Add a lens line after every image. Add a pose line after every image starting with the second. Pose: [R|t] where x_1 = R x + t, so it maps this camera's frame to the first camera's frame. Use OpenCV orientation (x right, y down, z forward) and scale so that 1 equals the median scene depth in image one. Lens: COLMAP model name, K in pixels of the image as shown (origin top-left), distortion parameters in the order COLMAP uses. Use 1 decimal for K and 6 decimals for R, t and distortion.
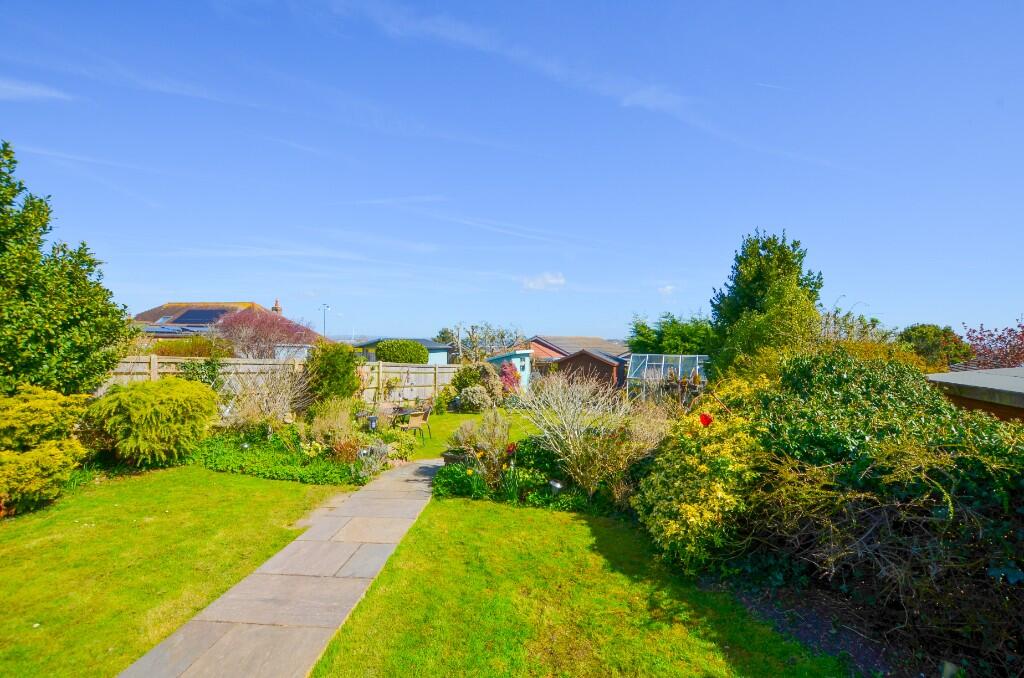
lens RADIAL K [[451.3, 0, 516.0], [0, 451.3, 321.3], [0, 0, 1]] dist [-0.020855, -0.000135]
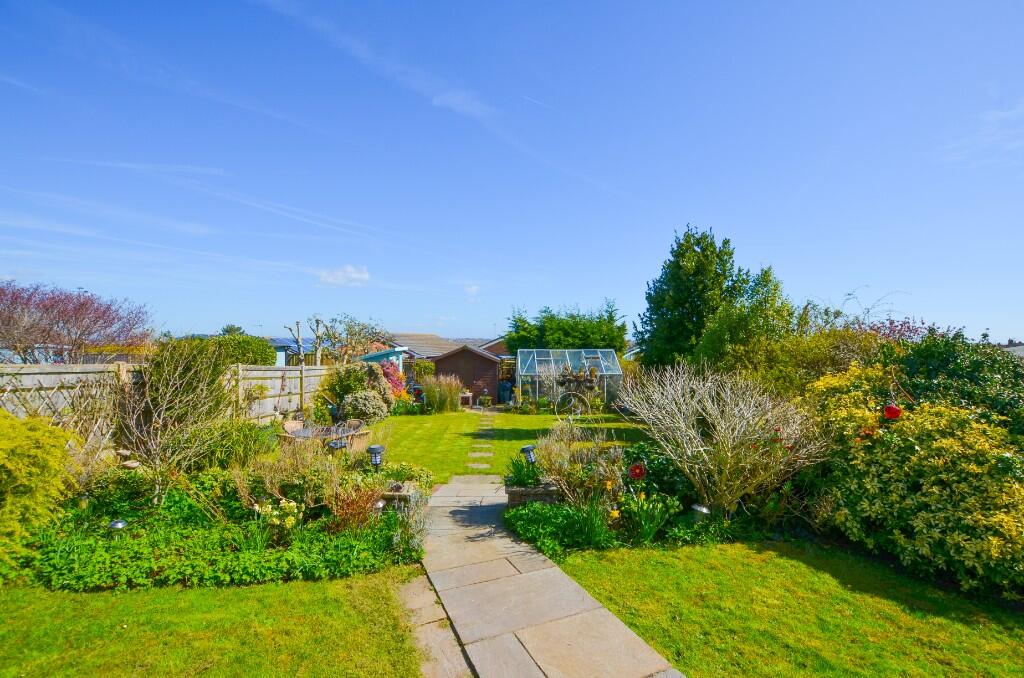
lens RADIAL K [[451.3, 0, 516.0], [0, 451.3, 321.3], [0, 0, 1]] dist [-0.020855, -0.000135]
pose [[0.907407, 0.009722, 0.420139, -0.183795], [-0.011483, 0.999933, 0.001663, 0.013395], [-0.420095, -0.006333, 0.907458, 0.149781]]
